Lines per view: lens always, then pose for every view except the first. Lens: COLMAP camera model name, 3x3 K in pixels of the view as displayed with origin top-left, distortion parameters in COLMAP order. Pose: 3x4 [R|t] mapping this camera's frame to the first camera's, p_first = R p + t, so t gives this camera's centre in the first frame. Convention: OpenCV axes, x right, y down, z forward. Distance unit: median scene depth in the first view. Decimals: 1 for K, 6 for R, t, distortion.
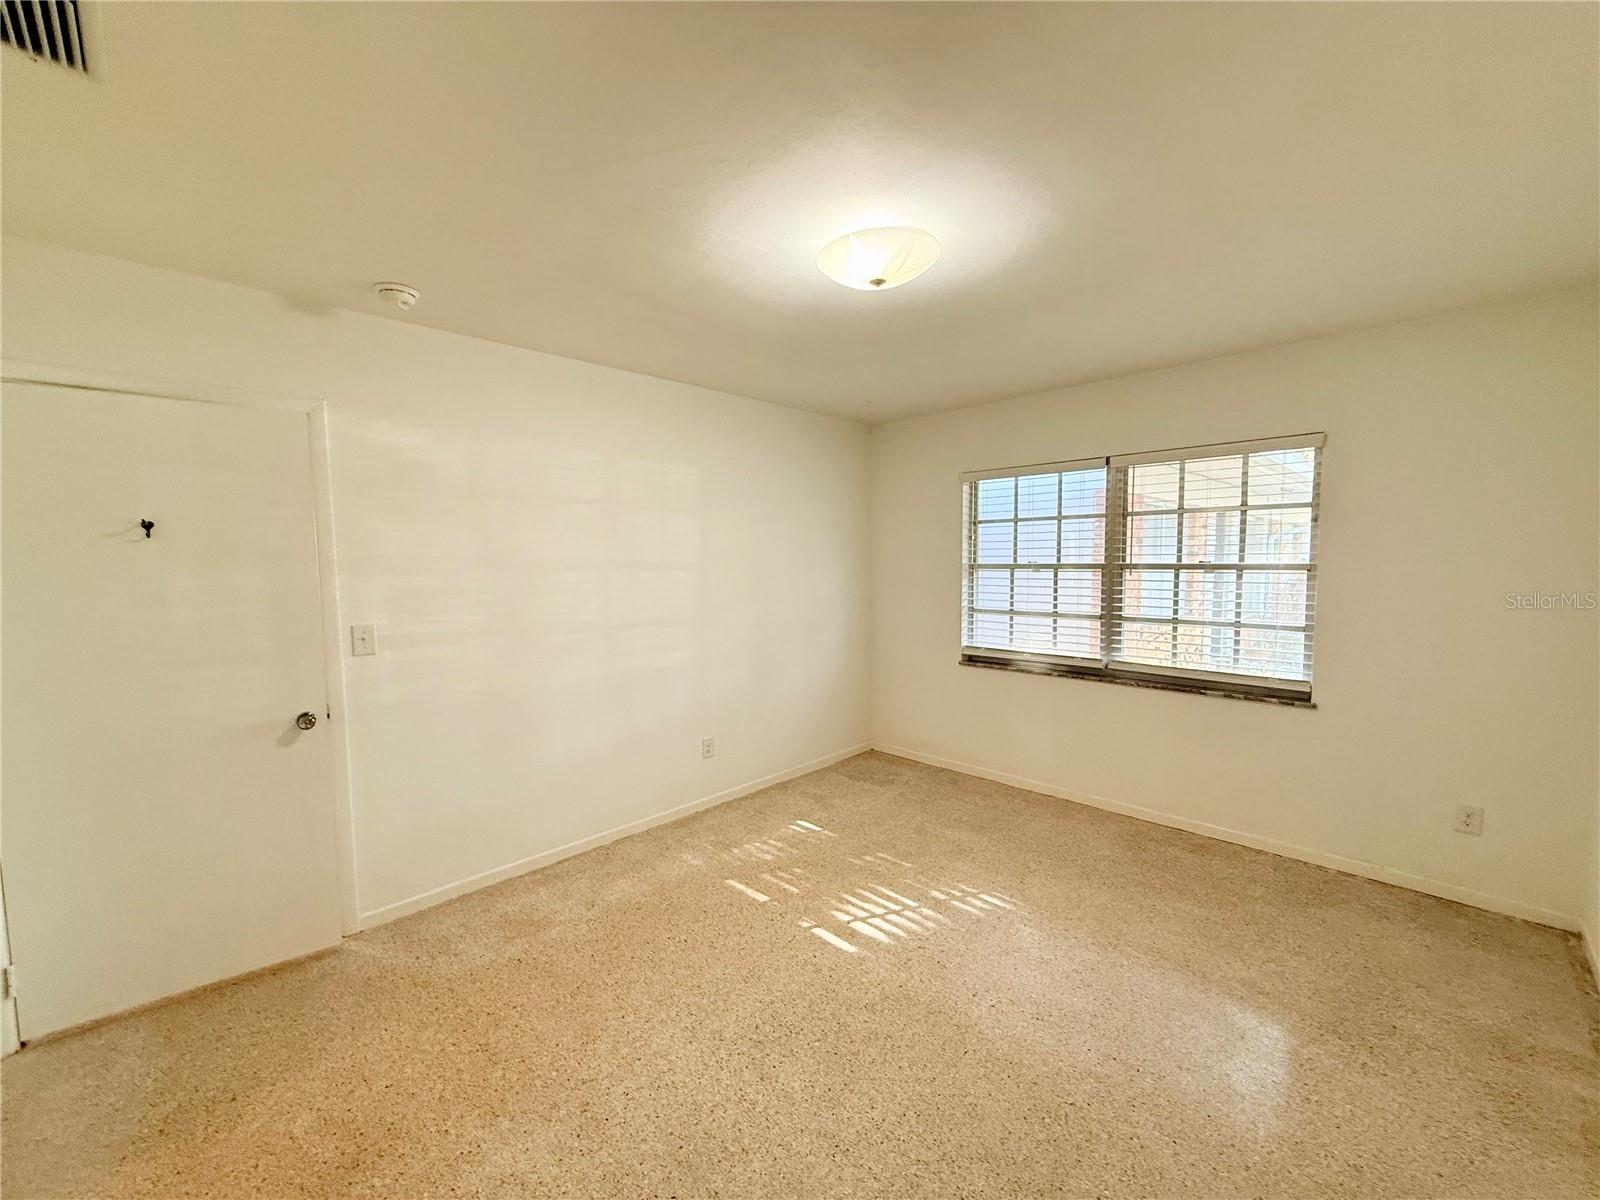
lens RADIAL K [[636.7, 0, 795.7], [0, 636.7, 602.4], [0, 0, 1]] dist [-0.001765, 0.000437]
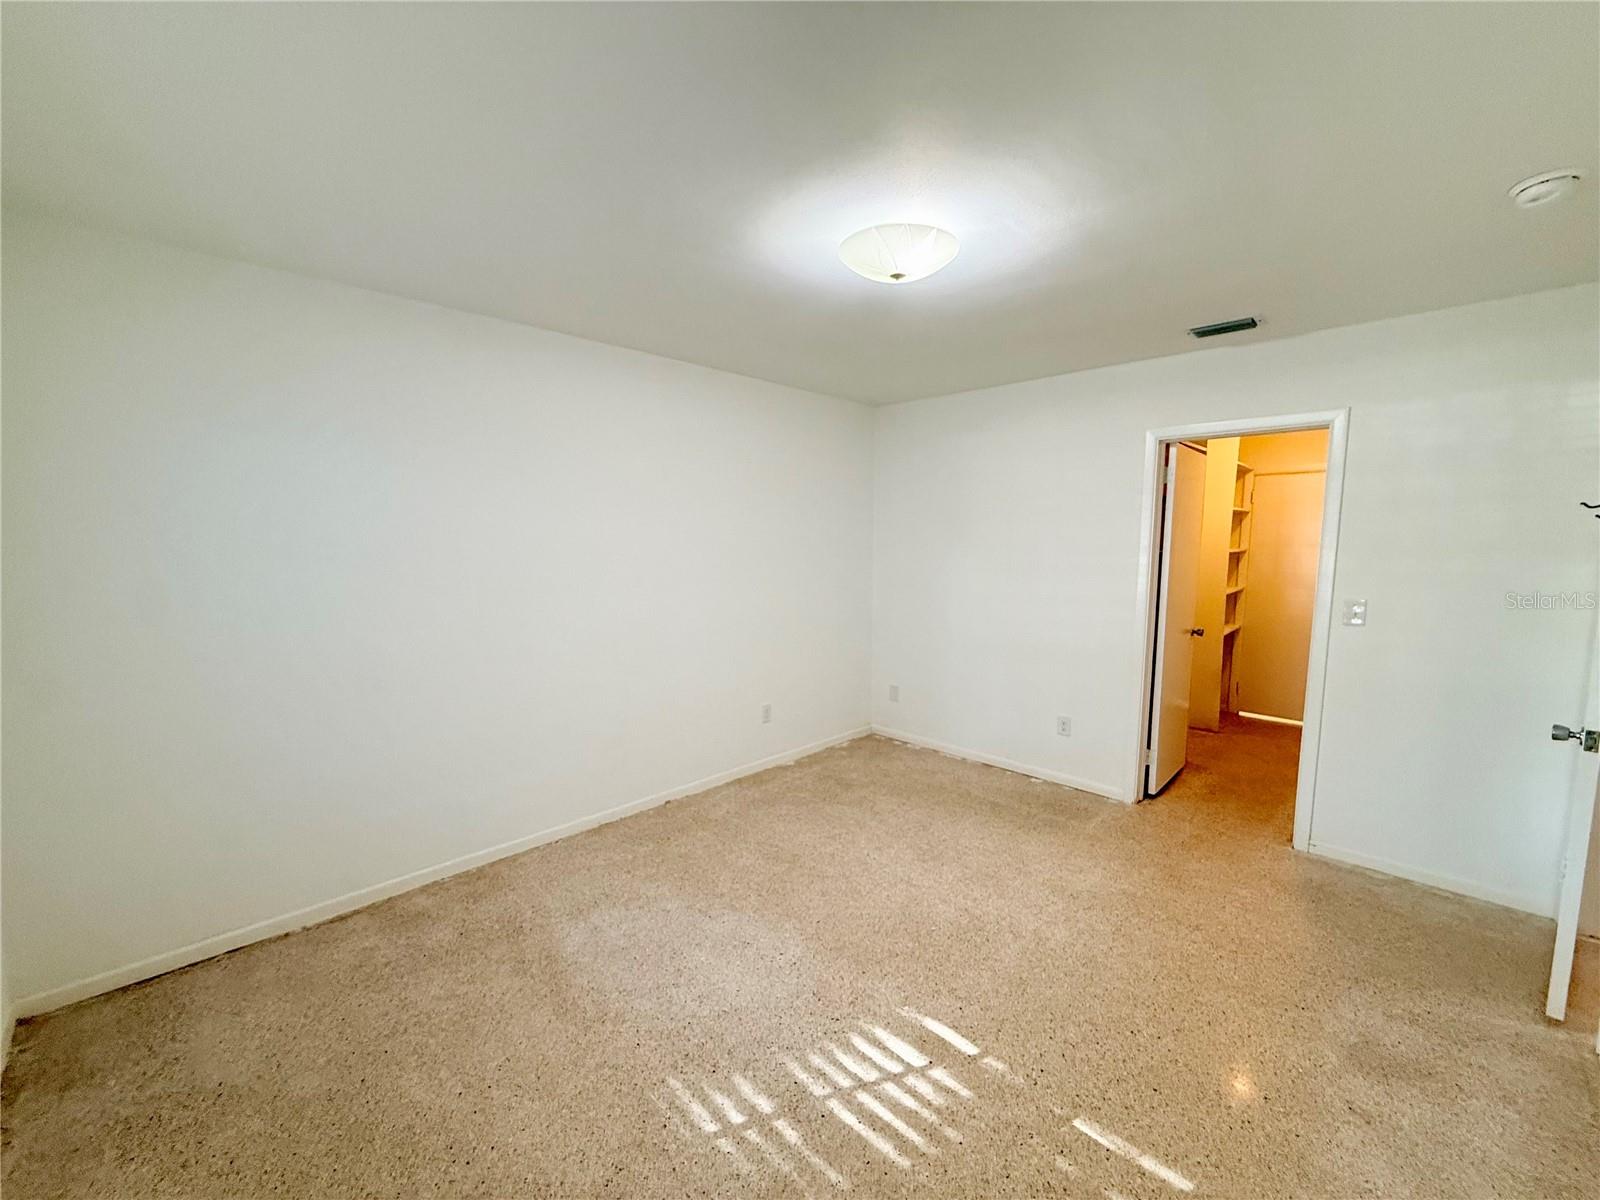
lens RADIAL K [[636.7, 0, 795.7], [0, 636.7, 602.4], [0, 0, 1]] dist [-0.001765, 0.000437]
pose [[-0.999938, 0.009272, -0.006242, 0.240447], [0.008049, 0.984814, 0.173424, -0.127971], [0.007755, 0.173363, -0.984827, 1.656262]]
